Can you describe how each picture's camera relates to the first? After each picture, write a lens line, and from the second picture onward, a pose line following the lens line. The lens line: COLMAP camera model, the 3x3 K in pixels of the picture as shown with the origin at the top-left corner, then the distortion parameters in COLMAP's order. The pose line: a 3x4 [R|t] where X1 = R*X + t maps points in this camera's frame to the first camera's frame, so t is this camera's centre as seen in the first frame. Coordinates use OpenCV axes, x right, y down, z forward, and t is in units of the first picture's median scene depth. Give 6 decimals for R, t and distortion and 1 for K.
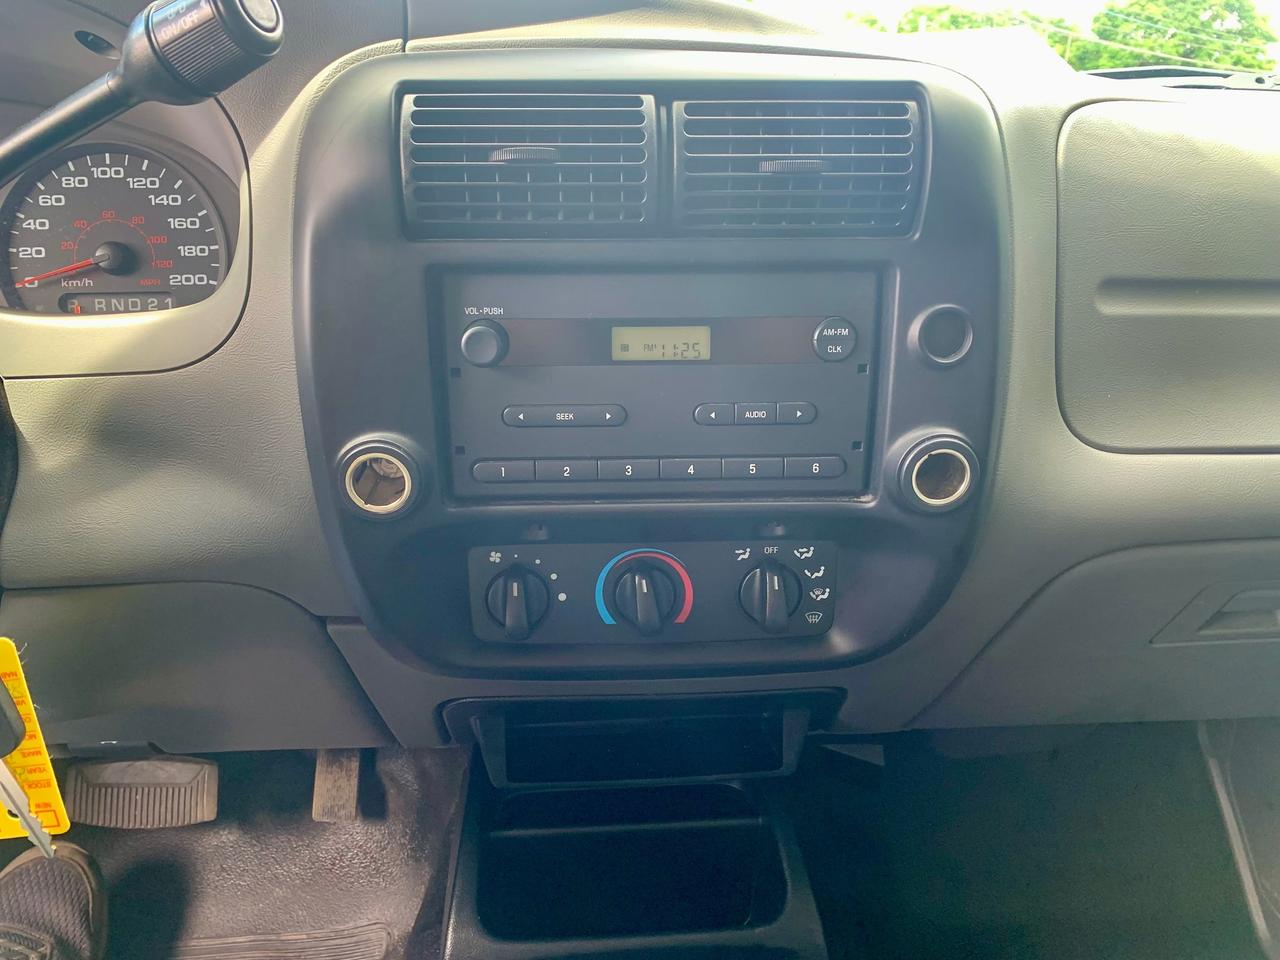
lens RADIAL K [[977.8, 0, 637.3], [0, 977.8, 477.7], [0, 0, 1]] dist [0.023865, -0.021960]
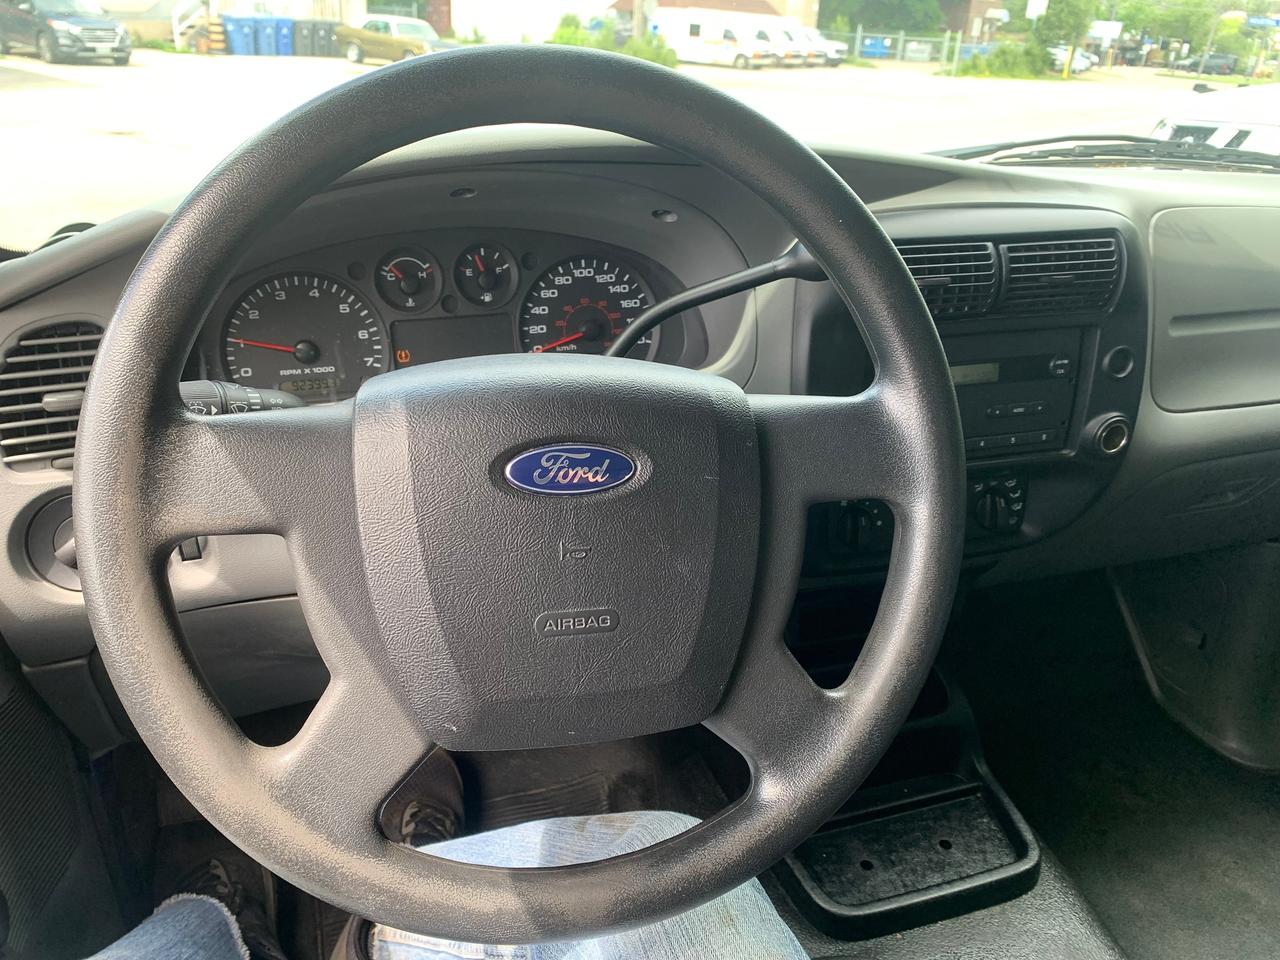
lens RADIAL K [[977.8, 0, 639.6], [0, 977.8, 480.6], [0, 0, 1]] dist [0.023865, -0.021960]
pose [[0.971880, -0.088504, 0.218212, -0.816472], [0.067540, 0.992516, 0.101737, -0.142969], [-0.225583, -0.084138, 0.970584, -0.499884]]
